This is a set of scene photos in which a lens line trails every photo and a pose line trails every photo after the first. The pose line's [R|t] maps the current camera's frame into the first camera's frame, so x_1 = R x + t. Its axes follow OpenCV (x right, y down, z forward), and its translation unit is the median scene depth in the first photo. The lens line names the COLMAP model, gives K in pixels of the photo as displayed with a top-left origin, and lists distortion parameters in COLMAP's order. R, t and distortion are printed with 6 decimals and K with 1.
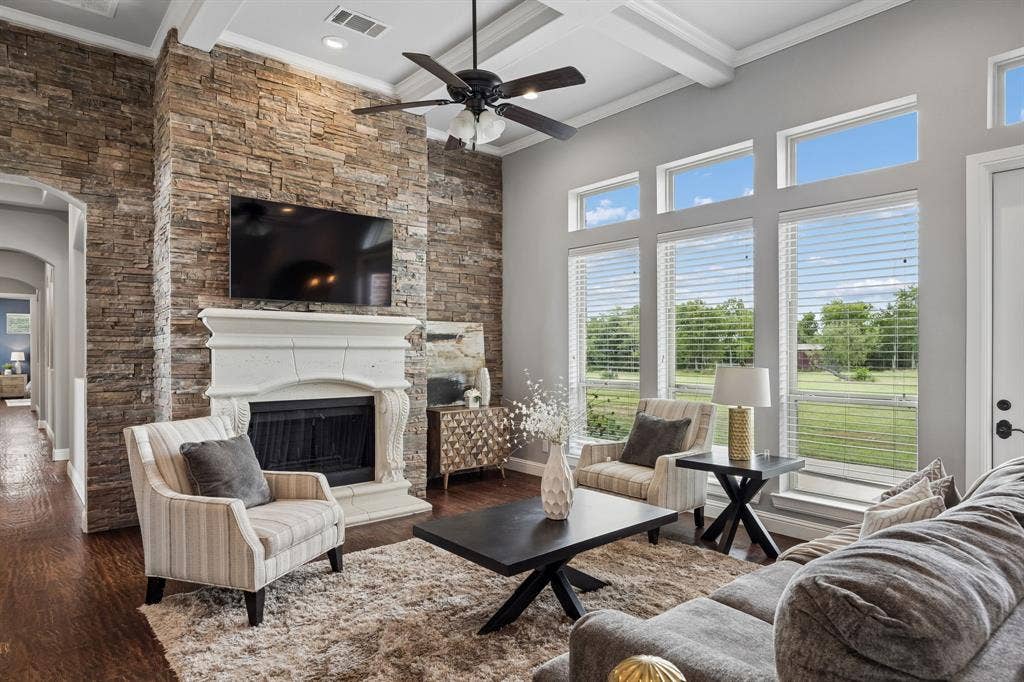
lens RADIAL K [[606.1, 0, 510.5], [0, 606.1, 343.9], [0, 0, 1]] dist [-0.006699, -0.001064]
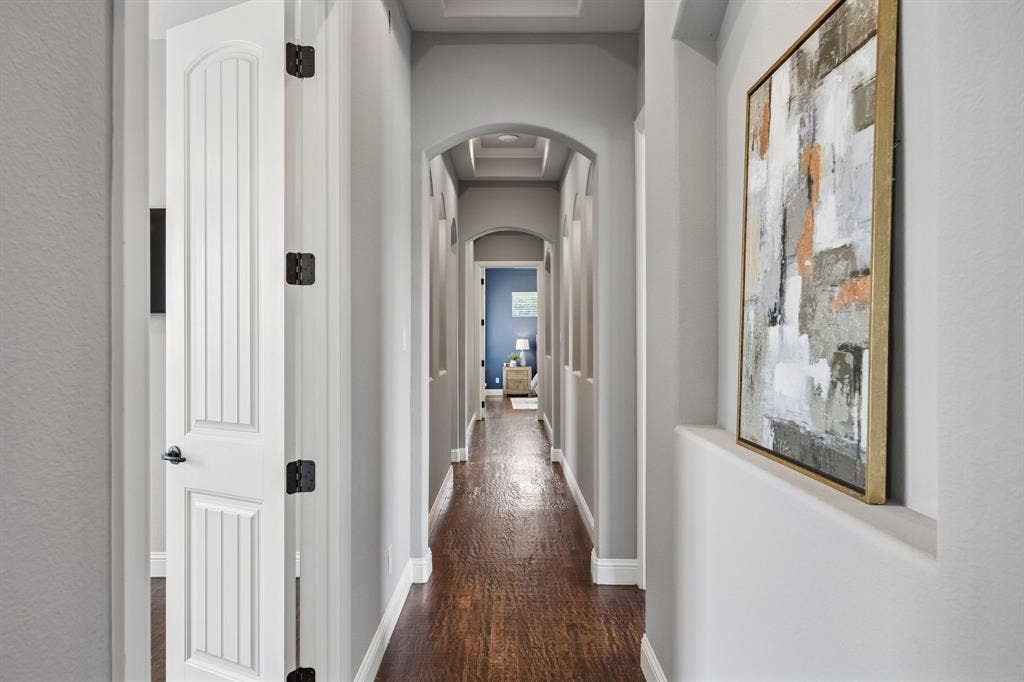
lens RADIAL K [[462.7, 0, 510.9], [0, 462.7, 340.5], [0, 0, 1]] dist [-0.013229, -0.000310]
pose [[0.773938, 0.003803, -0.633250, -0.434726], [0.004653, 0.999921, 0.011692, 0.007596], [0.633244, -0.011996, 0.773859, 0.508173]]
